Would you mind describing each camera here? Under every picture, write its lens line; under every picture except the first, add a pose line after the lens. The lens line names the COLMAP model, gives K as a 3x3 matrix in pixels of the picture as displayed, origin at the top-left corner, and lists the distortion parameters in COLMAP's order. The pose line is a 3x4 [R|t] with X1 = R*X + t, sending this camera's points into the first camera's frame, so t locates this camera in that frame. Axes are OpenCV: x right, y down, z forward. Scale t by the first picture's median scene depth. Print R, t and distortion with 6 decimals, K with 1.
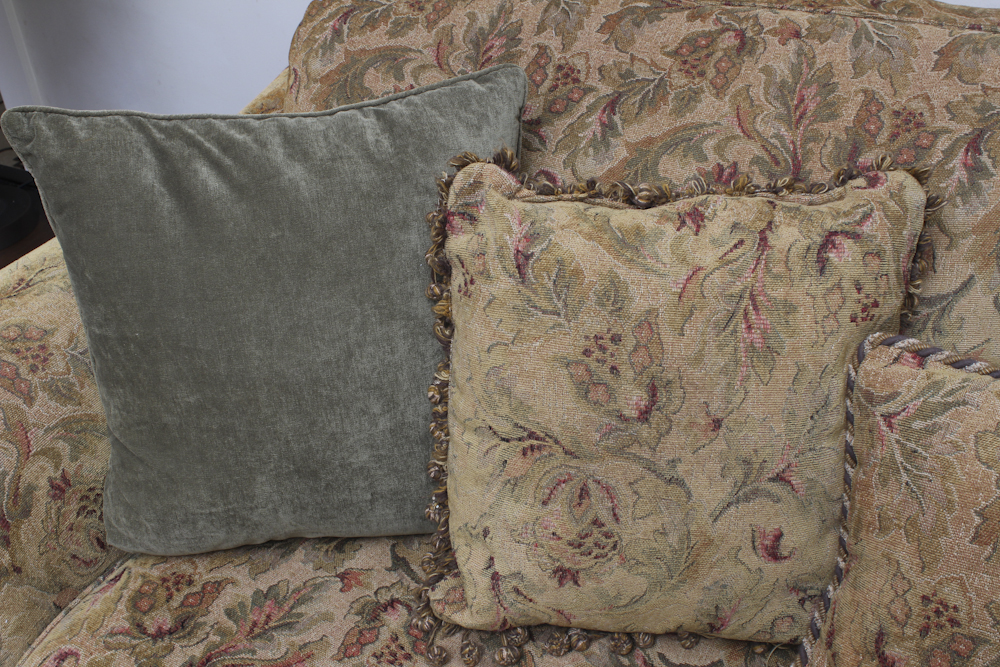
lens RADIAL K [[1160.6, 0, 499.9], [0, 1160.6, 326.7], [0, 0, 1]] dist [-0.053753, 0.000000]
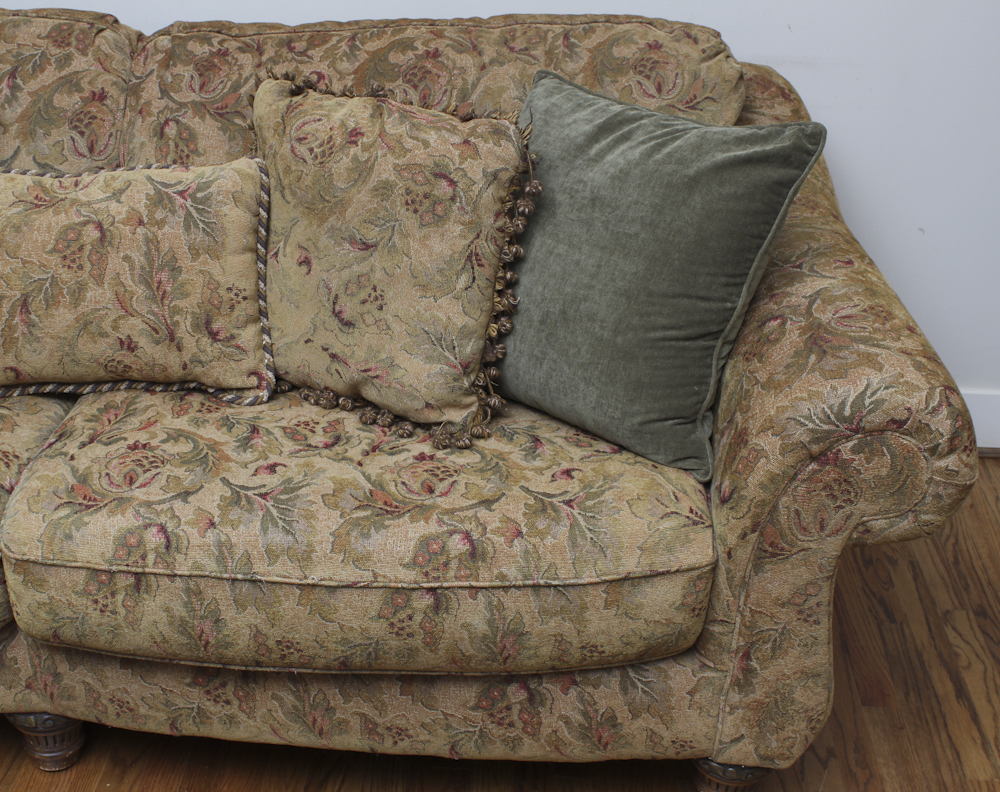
lens RADIAL K [[1355.0, 0, 448.6], [0, 1355.0, 383.6], [0, 0, 1]] dist [-0.080587, 0.000000]
pose [[0.913790, -0.125758, 0.386228, 0.189197], [0.179484, 0.978012, -0.106201, 0.649062], [-0.364380, 0.166367, 0.916269, -1.029826]]
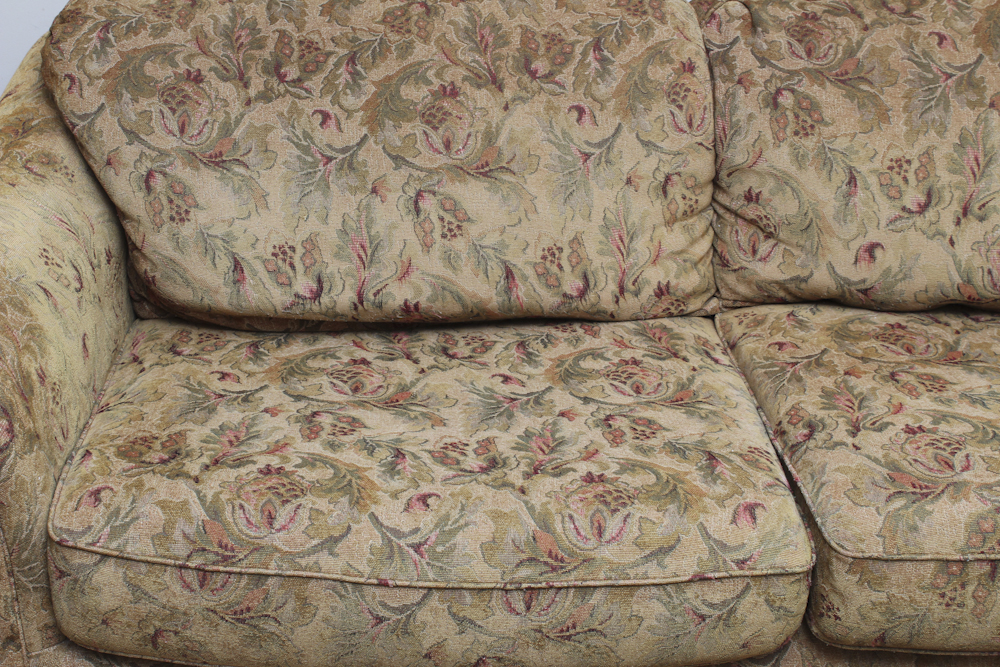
lens RADIAL K [[1537.2, 0, 498.8], [0, 1537.2, 305.4], [0, 0, 1]] dist [-0.020009, 0.000000]
pose [[0.854193, -0.157252, 0.495607, -0.837745], [0.254874, 0.957434, -0.135497, 0.451808], [-0.453204, 0.242058, 0.857912, -0.685807]]
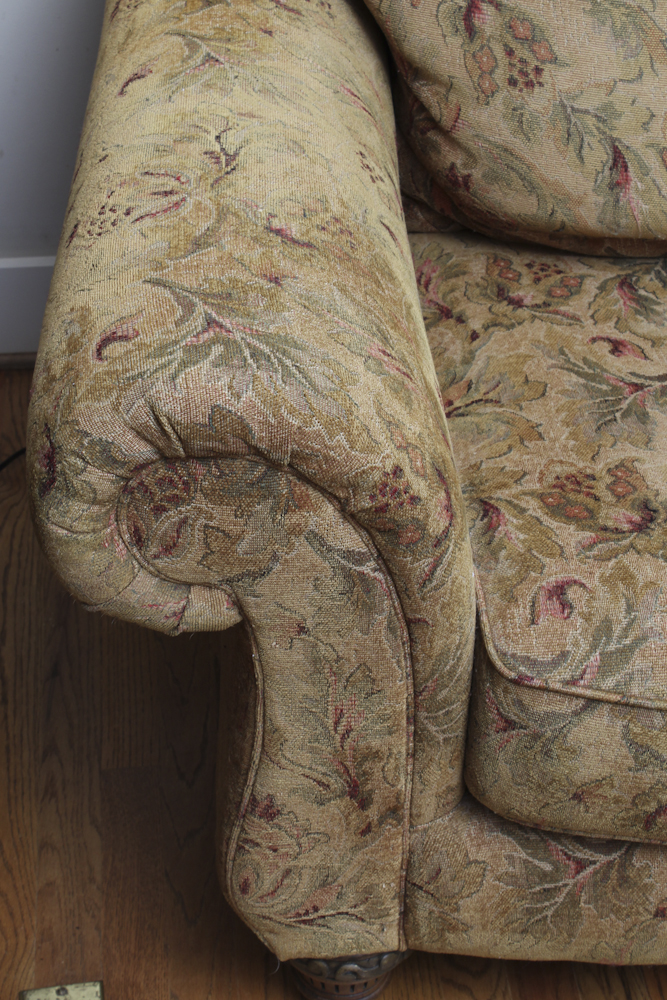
lens RADIAL K [[1919.0, 0, 290.4], [0, 1919.0, 466.3], [0, 0, 1]] dist [-0.023653, 0.000000]
pose [[0.836859, -0.280031, 0.470371, -1.142931], [0.267023, 0.958916, 0.095810, 0.048406], [-0.477876, 0.045421, 0.877252, -0.005056]]
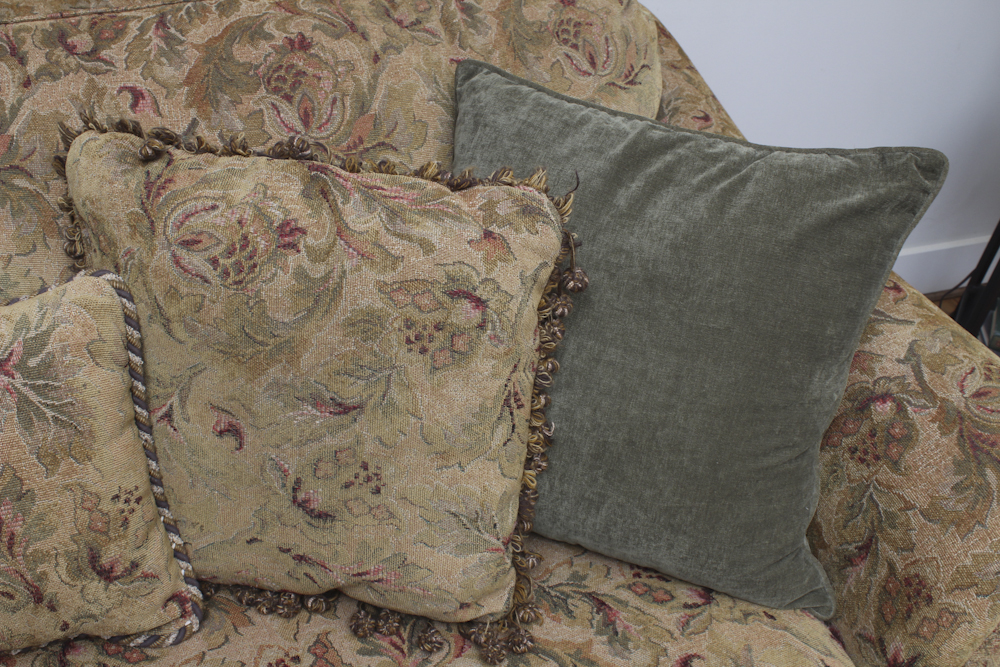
lens RADIAL K [[1065.0, 0, 476.7], [0, 1065.0, 332.6], [0, 0, 1]] dist [-0.063929, 0.000000]
pose [[0.653907, -0.358739, 0.666117, 0.296343], [0.327881, 0.927834, 0.177816, 0.090812], [-0.681836, 0.102132, 0.724340, -0.137840]]
